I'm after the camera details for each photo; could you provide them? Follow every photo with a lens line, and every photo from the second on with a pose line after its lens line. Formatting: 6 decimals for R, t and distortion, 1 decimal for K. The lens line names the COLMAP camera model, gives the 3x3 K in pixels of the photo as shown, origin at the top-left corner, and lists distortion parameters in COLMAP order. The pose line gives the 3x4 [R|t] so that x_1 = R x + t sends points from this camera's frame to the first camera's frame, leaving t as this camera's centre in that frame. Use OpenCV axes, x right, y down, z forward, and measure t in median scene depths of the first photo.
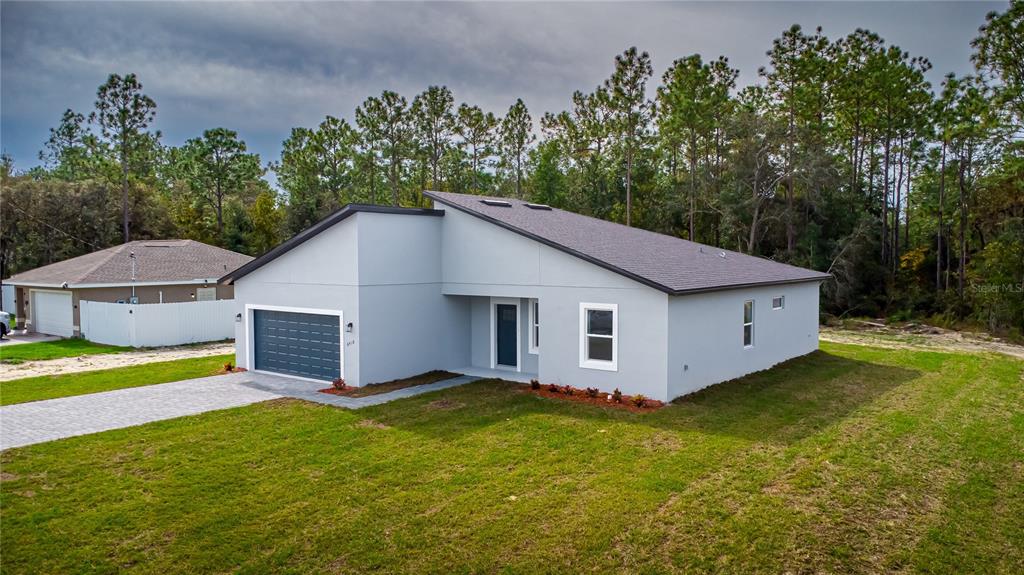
lens RADIAL K [[742.4, 0, 512.0], [0, 742.4, 287.5], [0, 0, 1]] dist [0.016911, -0.001076]
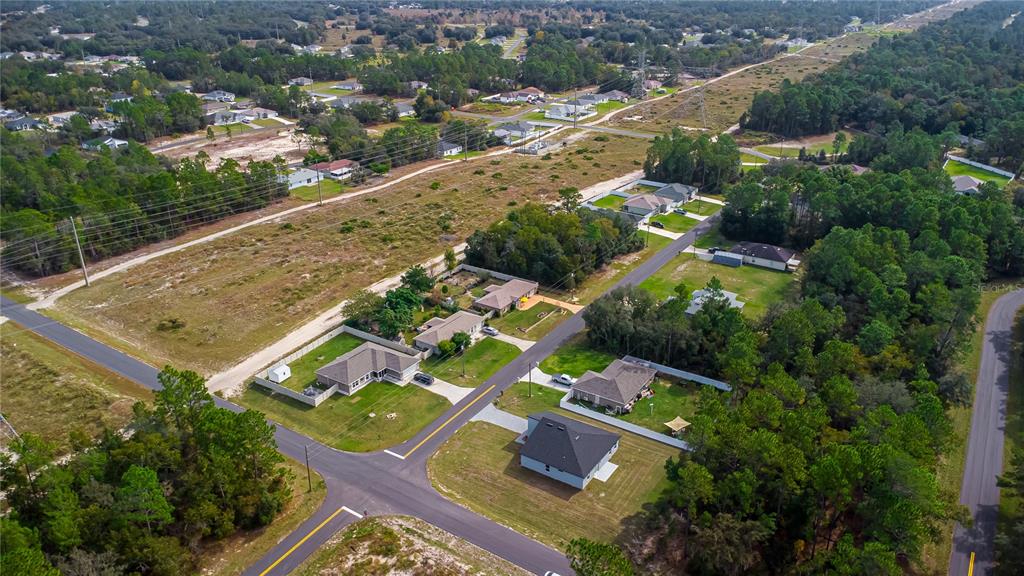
lens RADIAL K [[742.4, 0, 512.0], [0, 742.4, 288.0], [0, 0, 1]] dist [0.016911, -0.001076]
pose [[0.095101, 0.397876, -0.912497, 5.474850], [-0.044269, 0.917435, 0.395415, -3.836621], [0.994483, 0.002791, 0.104862, 0.135102]]
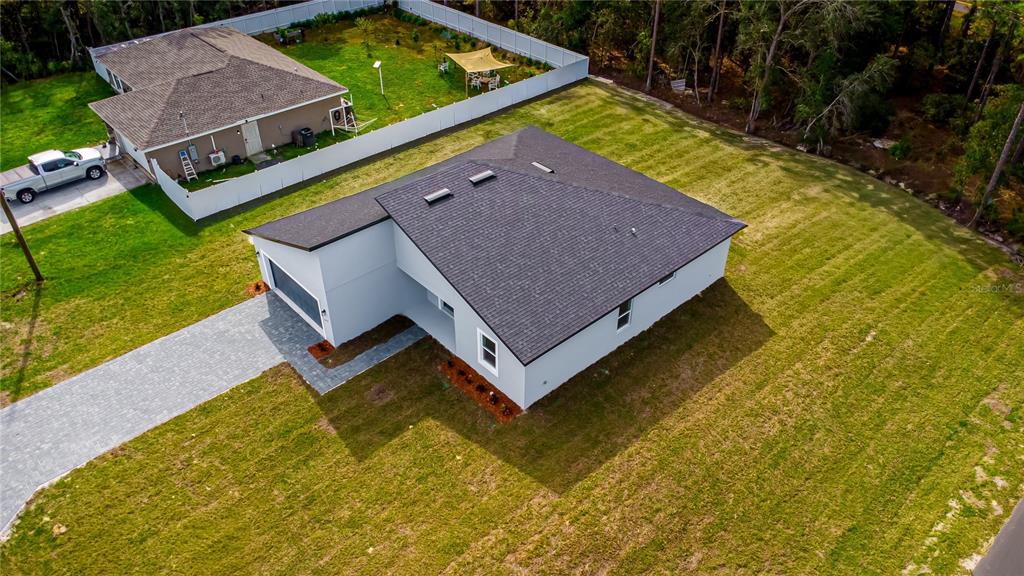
lens RADIAL K [[740.2, 0, 512.0], [0, 740.2, 288.0], [0, 0, 1]] dist [0.043647, -0.067409]
pose [[0.986681, 0.101392, -0.127198, 0.313007], [-0.012041, 0.825350, 0.564493, -0.793441], [0.162218, -0.555443, 0.815579, -0.072328]]
